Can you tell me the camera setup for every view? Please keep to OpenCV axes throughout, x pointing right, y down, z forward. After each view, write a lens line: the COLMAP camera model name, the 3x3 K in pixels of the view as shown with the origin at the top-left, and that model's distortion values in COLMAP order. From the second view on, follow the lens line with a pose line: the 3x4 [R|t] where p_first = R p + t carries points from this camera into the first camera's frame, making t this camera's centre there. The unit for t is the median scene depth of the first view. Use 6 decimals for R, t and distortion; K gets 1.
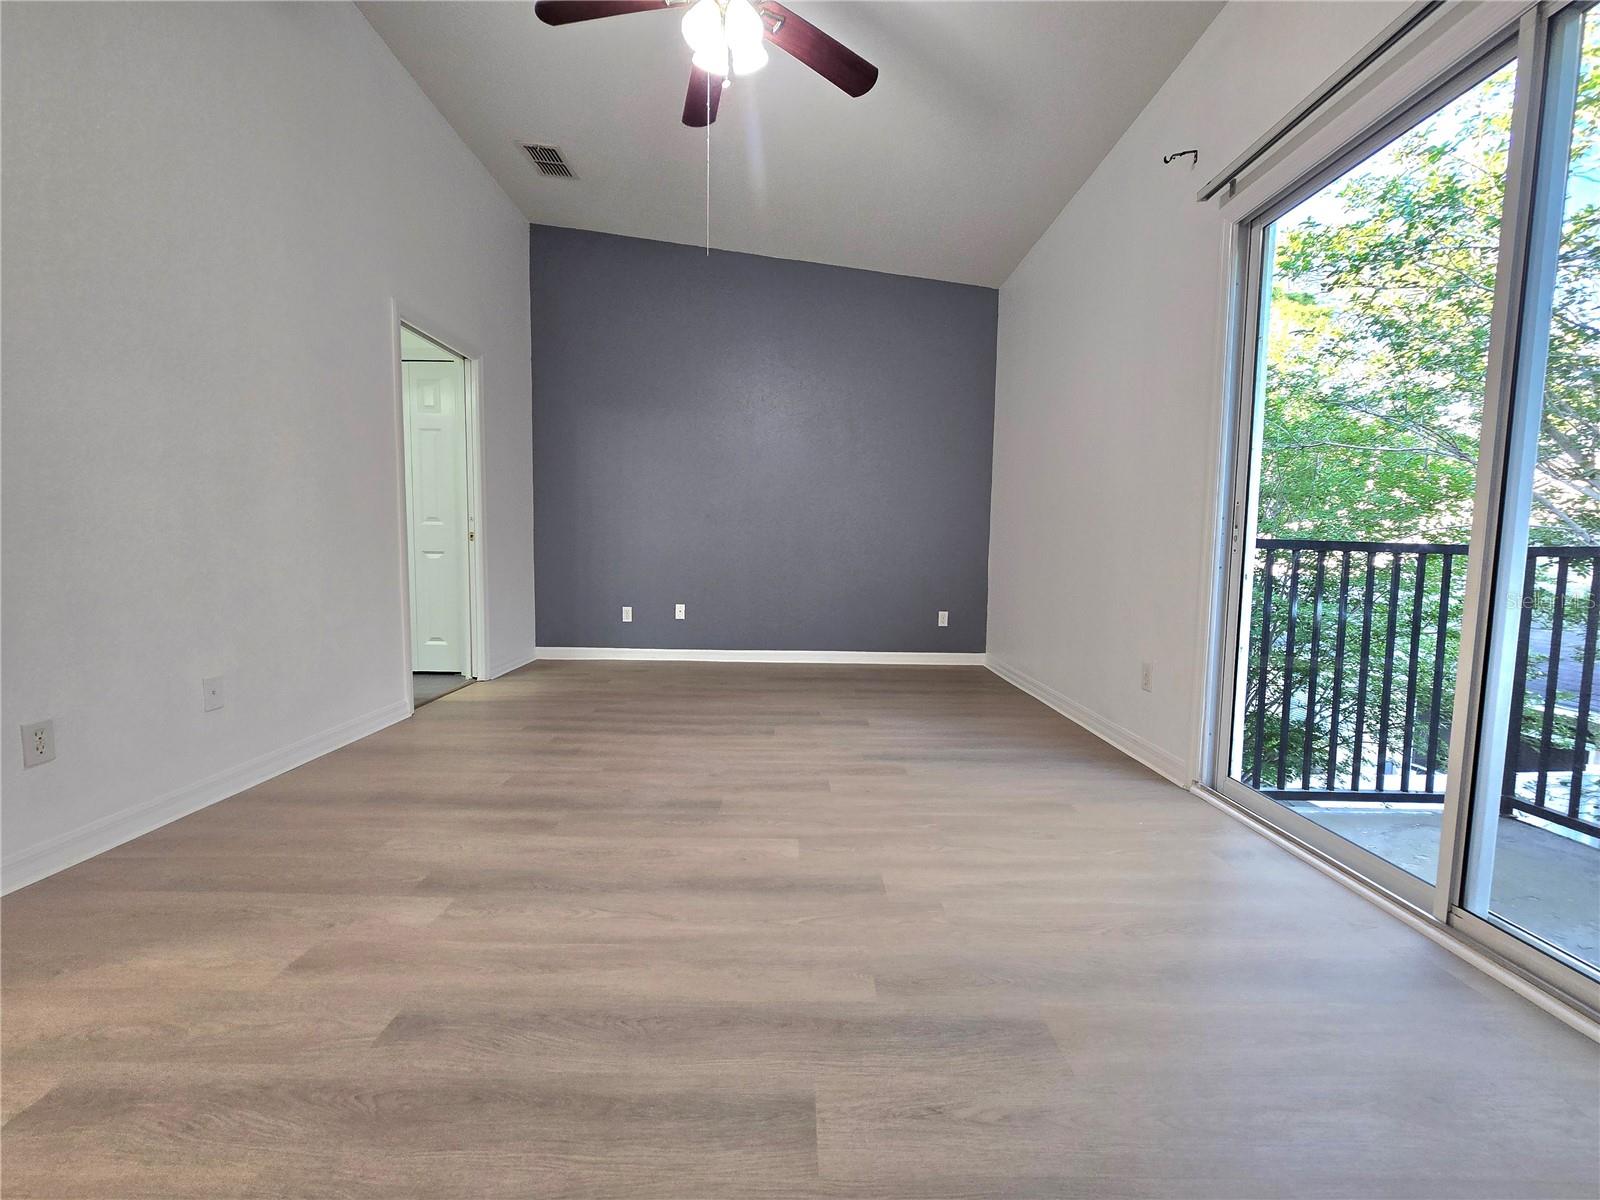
lens RADIAL K [[653.8, 0, 789.8], [0, 653.8, 598.4], [0, 0, 1]] dist [-0.010038, 0.005525]
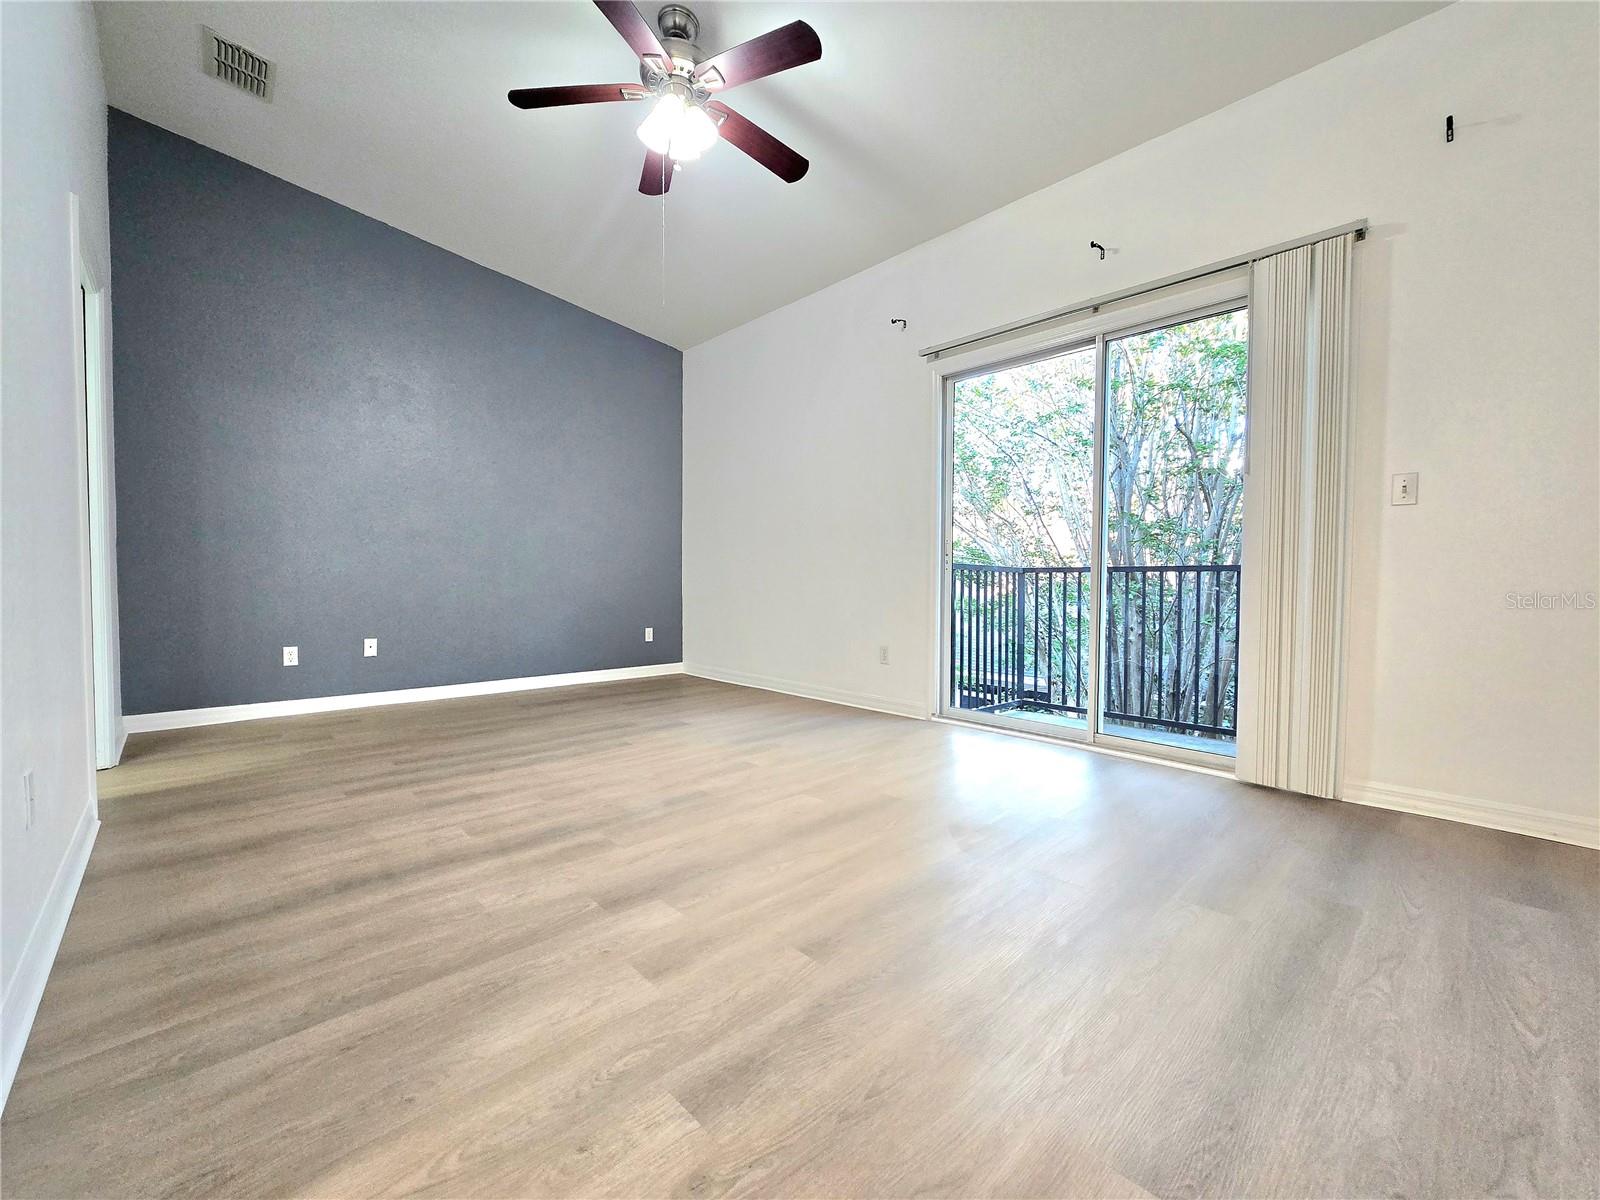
lens RADIAL K [[653.8, 0, 789.8], [0, 653.8, 598.4], [0, 0, 1]] dist [-0.010038, 0.005525]
pose [[0.732709, -0.029494, 0.679903, -0.680863], [0.056252, 0.998266, -0.017317, 0.005134], [-0.678214, 0.050934, 0.733098, 0.044484]]
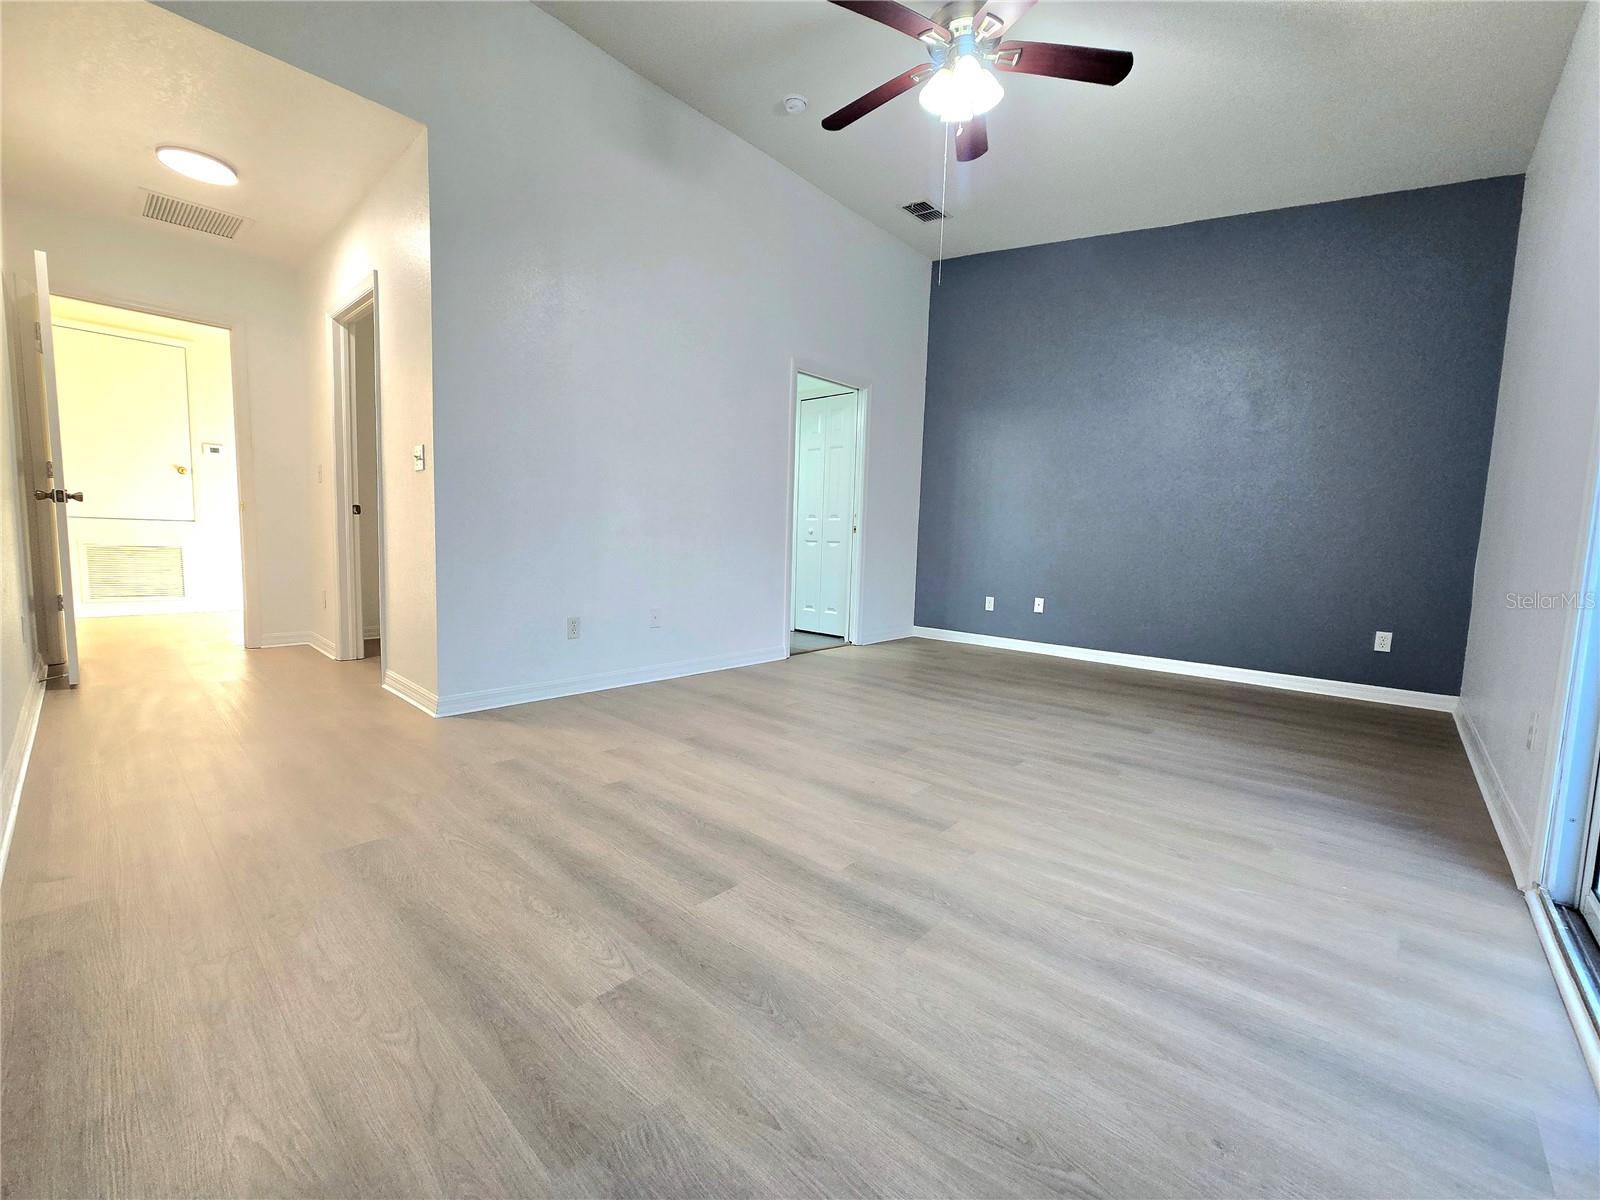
lens RADIAL K [[653.8, 0, 789.8], [0, 653.8, 598.4], [0, 0, 1]] dist [-0.010038, 0.005525]
pose [[0.737437, 0.070310, -0.671746, 0.458959], [-0.070687, 0.997139, 0.026768, 0.020250], [0.671707, 0.027744, 0.740298, -0.028332]]
